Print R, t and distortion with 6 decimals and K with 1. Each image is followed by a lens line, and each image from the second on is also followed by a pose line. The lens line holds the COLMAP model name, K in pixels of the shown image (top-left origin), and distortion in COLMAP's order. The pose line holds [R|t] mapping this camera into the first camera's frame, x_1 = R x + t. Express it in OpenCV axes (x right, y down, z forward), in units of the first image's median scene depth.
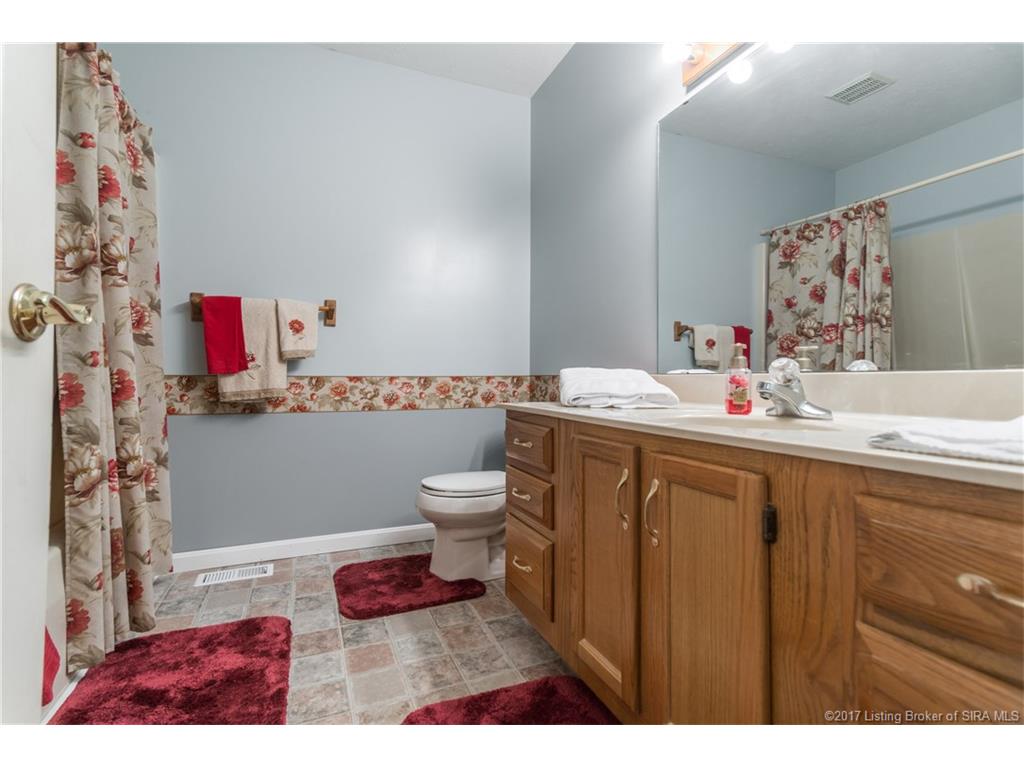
lens RADIAL K [[489.6, 0, 511.5], [0, 489.6, 385.2], [0, 0, 1]] dist [0.014945, 0.000485]
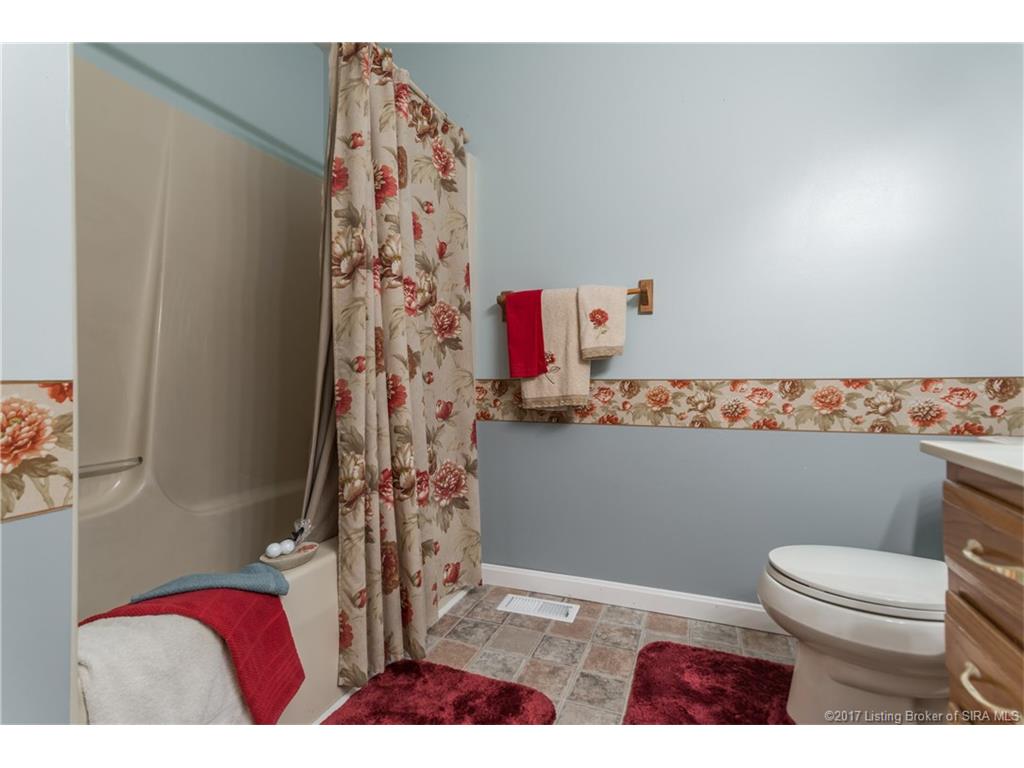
lens RADIAL K [[489.6, 0, 506.6], [0, 489.6, 377.9], [0, 0, 1]] dist [0.014945, 0.000485]
pose [[0.701433, -0.004883, -0.712719, 0.025575], [-0.006585, 0.999889, -0.013331, -0.011189], [0.712705, 0.014044, 0.701323, 0.373562]]
